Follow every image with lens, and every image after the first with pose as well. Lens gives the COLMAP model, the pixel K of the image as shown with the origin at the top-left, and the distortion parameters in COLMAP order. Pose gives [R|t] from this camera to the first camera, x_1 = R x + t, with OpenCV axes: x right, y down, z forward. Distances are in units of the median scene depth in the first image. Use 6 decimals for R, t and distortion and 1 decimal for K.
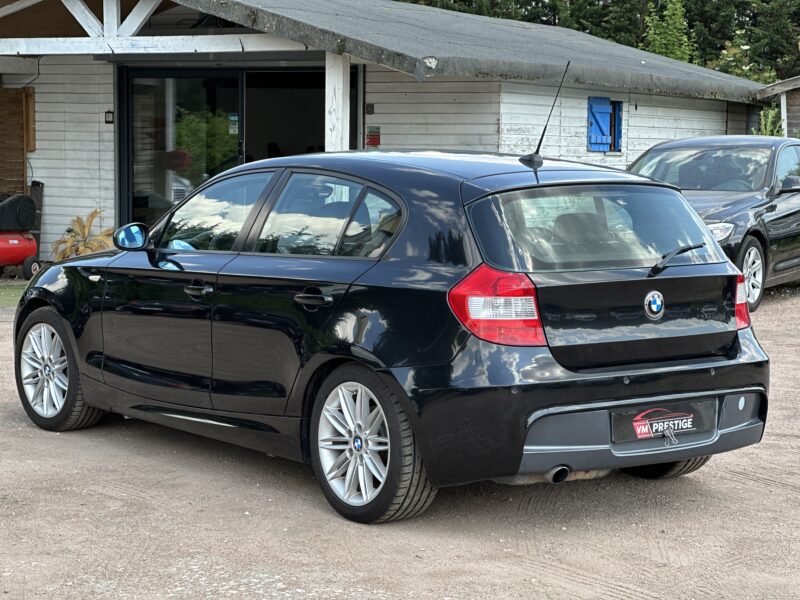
lens RADIAL K [[1804.8, 0, 401.0], [0, 1804.8, 299.5], [0, 0, 1]] dist [0.119501, 0.000000]
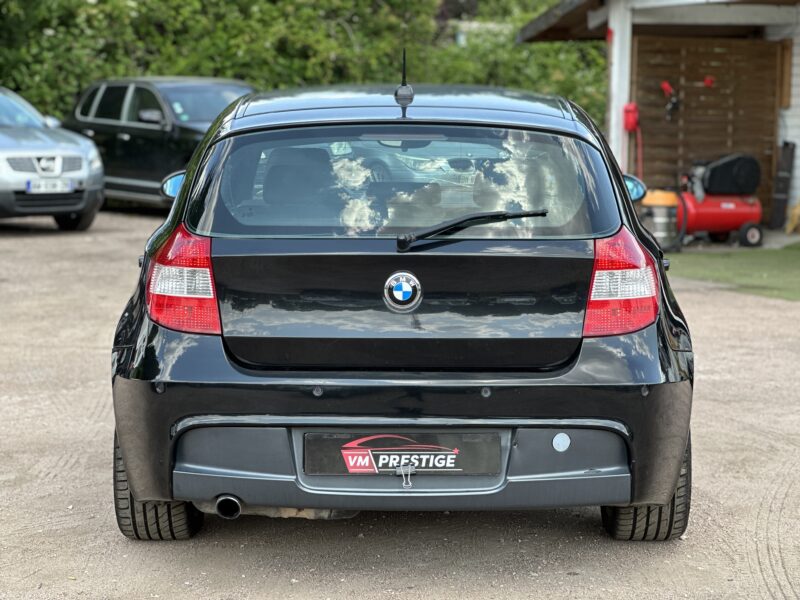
lens RADIAL K [[1804.8, 0, 407.1], [0, 1804.8, 303.0], [0, 0, 1]] dist [0.119501, 0.000000]
pose [[0.800727, 0.065289, -0.595460, 0.565781], [-0.054237, 0.997862, 0.036477, -0.018619], [0.596569, 0.003087, 0.802556, 0.422353]]
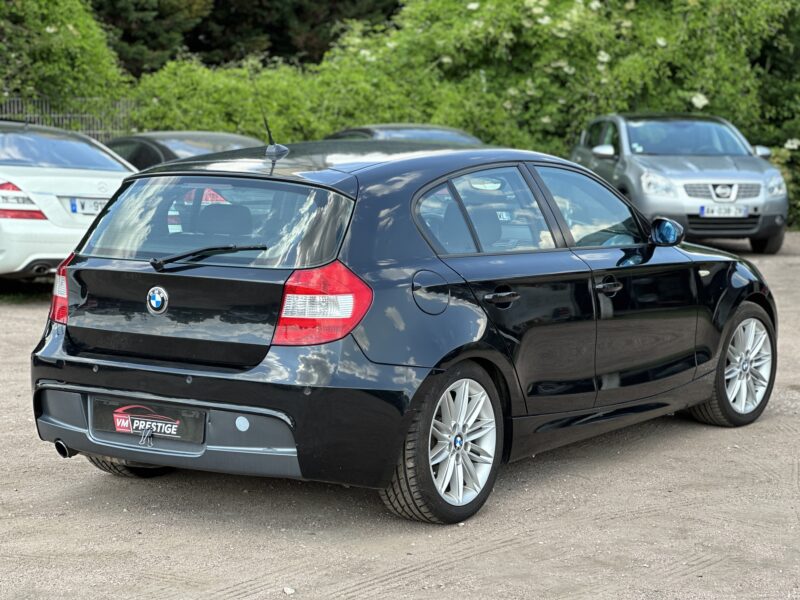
lens RADIAL K [[1804.8, 0, 401.4], [0, 1804.8, 298.8], [0, 0, 1]] dist [0.119501, 0.000000]
pose [[0.341409, 0.095799, -0.935020, 1.084059], [-0.092028, 0.993420, 0.068180, -0.075705], [0.935399, 0.062770, 0.347979, 0.779949]]
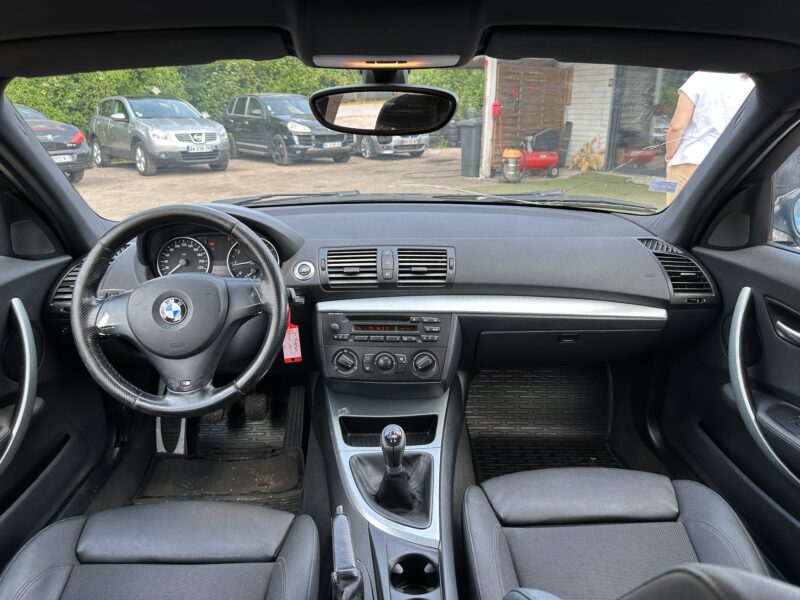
lens RADIAL K [[577.3, 0, 405.0], [0, 577.3, 303.1], [0, 0, 1]] dist [0.004191, -0.006313]
pose [[0.825262, 0.172209, -0.537854, 0.025523], [-0.042578, 0.968637, 0.244806, -0.066647], [0.563143, -0.179129, 0.806711, 1.148724]]
